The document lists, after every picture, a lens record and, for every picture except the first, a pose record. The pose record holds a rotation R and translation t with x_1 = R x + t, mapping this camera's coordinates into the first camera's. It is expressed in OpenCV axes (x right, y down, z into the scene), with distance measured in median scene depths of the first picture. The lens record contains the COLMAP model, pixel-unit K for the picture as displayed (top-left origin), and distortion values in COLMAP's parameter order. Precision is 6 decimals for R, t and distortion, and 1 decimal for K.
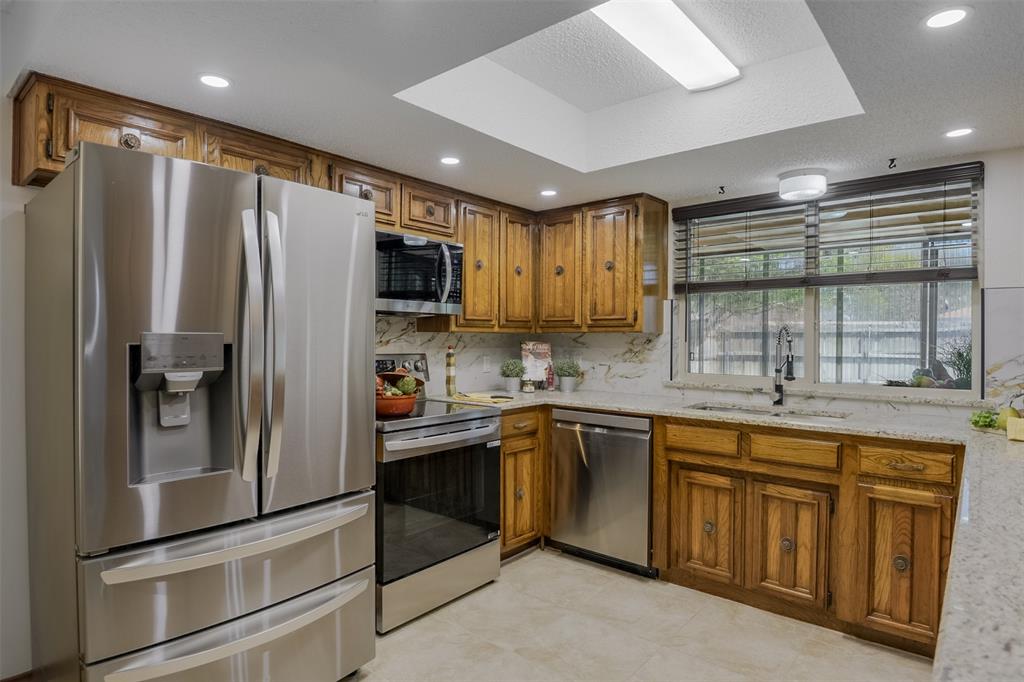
lens RADIAL K [[572.6, 0, 512.0], [0, 572.6, 341.0], [0, 0, 1]] dist [-0.013477, -0.000810]
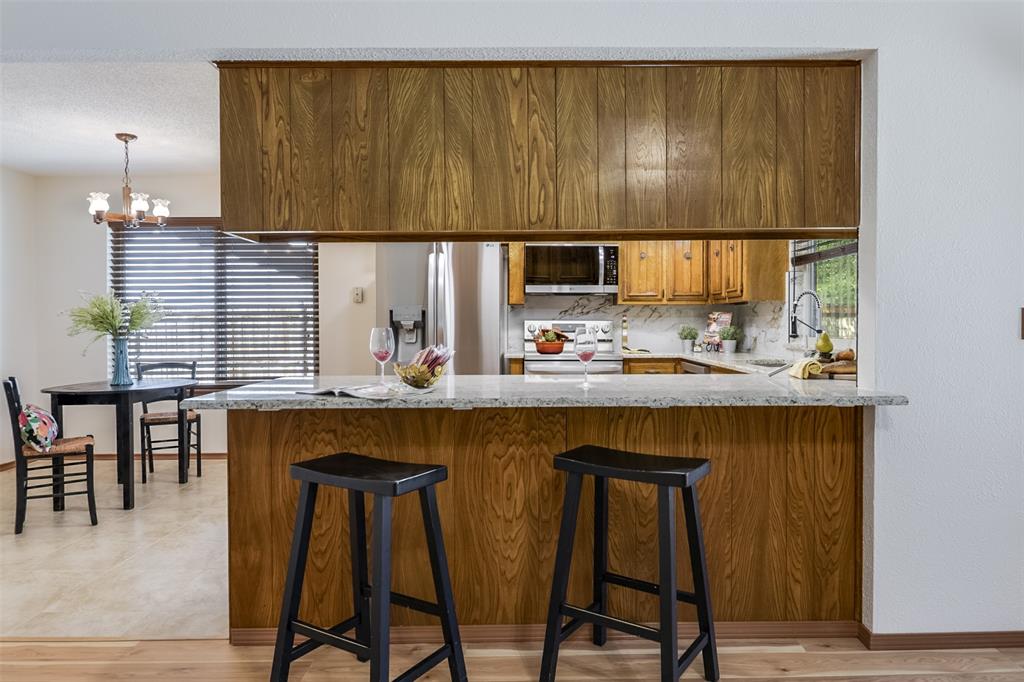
lens RADIAL K [[652.4, 0, 513.5], [0, 652.4, 332.9], [0, 0, 1]] dist [-0.003860, -0.000060]
pose [[0.649737, 0.006697, -0.760129, 0.973036], [-0.000193, 0.999963, 0.008645, 0.040791], [0.760159, -0.005471, 0.649714, -0.274549]]
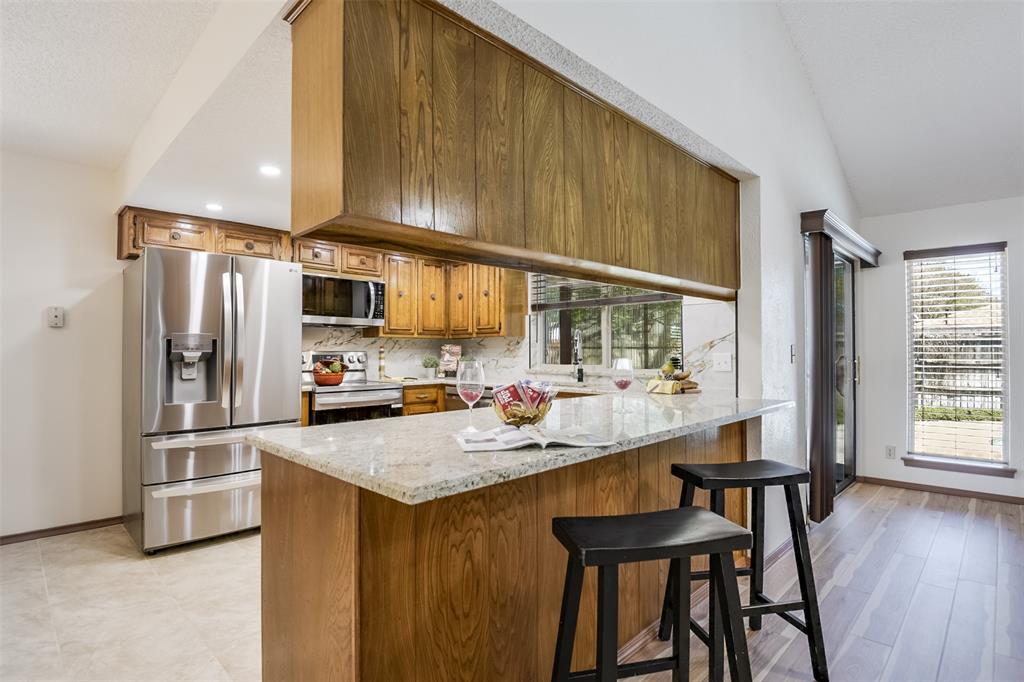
lens RADIAL K [[524.5, 0, 512.0], [0, 524.5, 341.0], [0, 0, 1]] dist [-0.011882, -0.000432]
pose [[0.996751, -0.008420, -0.080106, 0.369305], [0.006289, 0.999620, -0.026821, 0.035400], [0.080301, 0.026230, 0.996425, -0.403589]]
